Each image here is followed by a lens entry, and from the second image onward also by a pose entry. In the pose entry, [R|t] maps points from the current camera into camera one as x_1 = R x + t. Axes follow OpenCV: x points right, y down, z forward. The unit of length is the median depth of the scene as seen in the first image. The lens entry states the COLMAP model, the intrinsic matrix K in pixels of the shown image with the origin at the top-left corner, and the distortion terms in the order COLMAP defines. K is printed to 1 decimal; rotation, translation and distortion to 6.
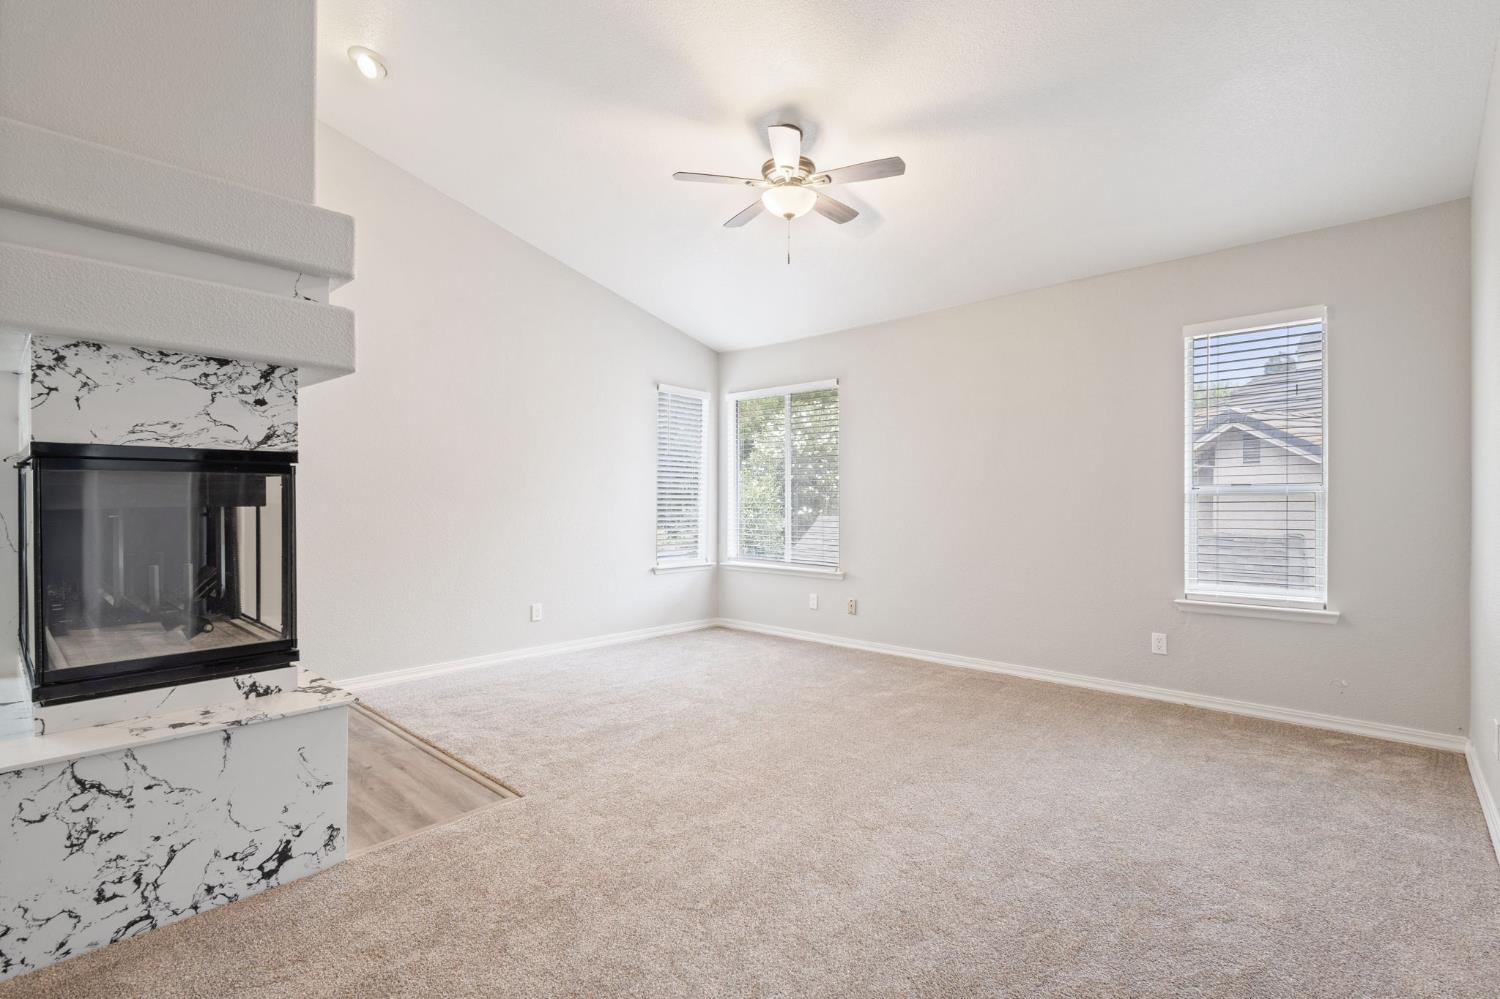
lens RADIAL K [[684.8, 0, 747.0], [0, 684.8, 500.7], [0, 0, 1]] dist [0.008738, -0.002889]
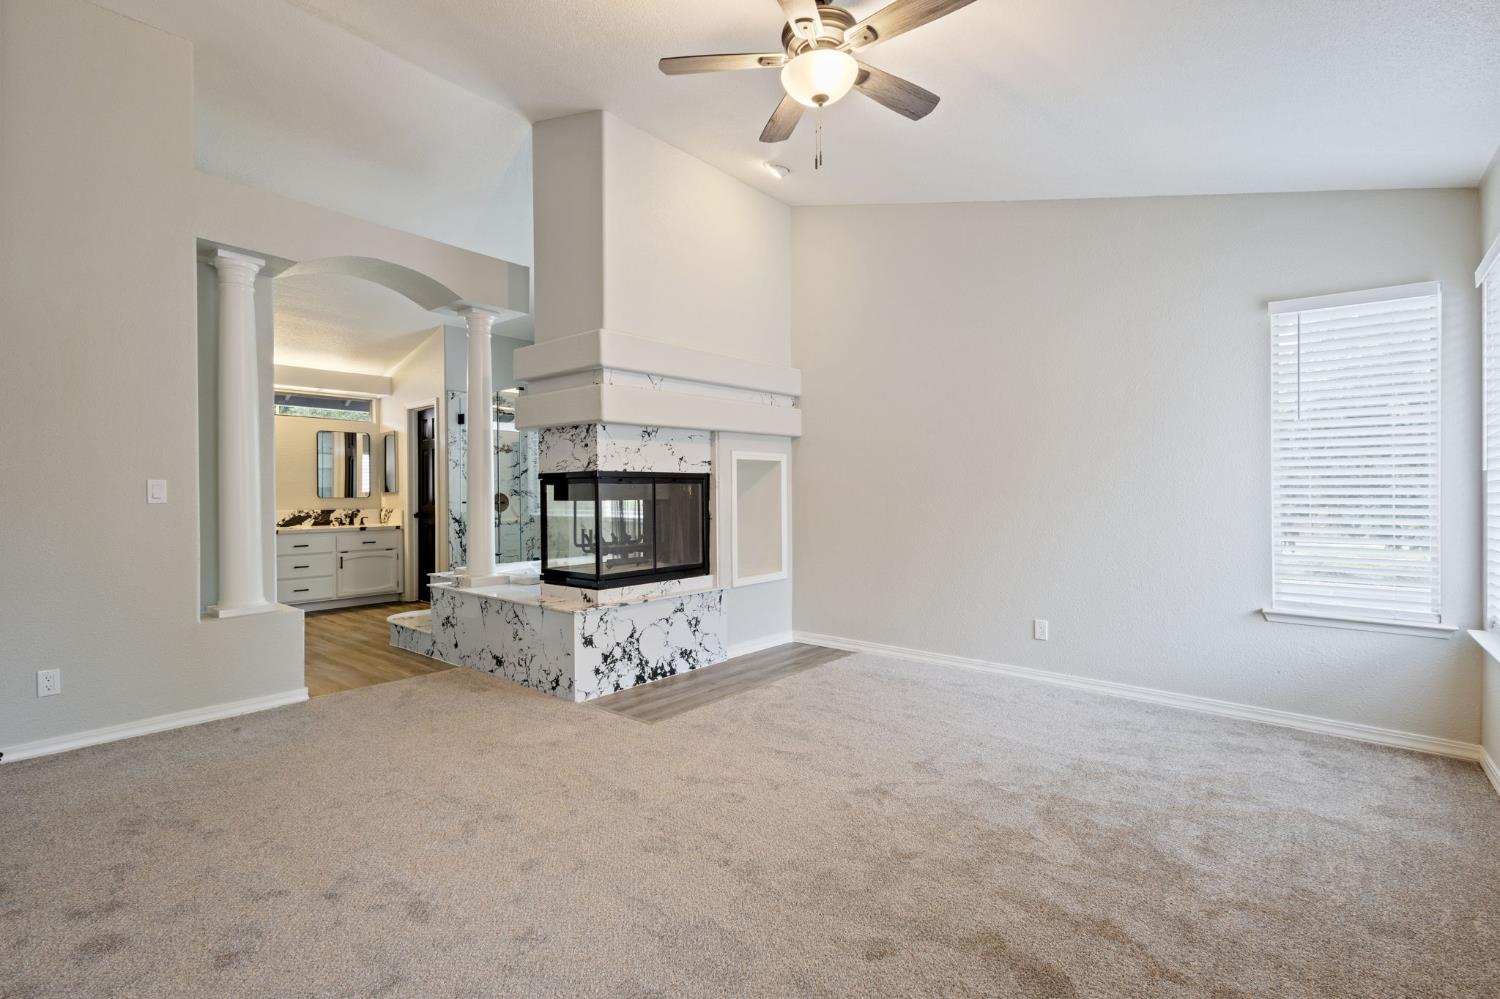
lens RADIAL K [[684.8, 0, 747.0], [0, 684.8, 498.8], [0, 0, 1]] dist [0.008738, -0.002889]
pose [[0.034873, 0.003901, -0.999384, 1.203129], [0.000623, 0.999992, 0.003925, -0.004202], [0.999392, -0.000760, 0.034870, 1.399483]]
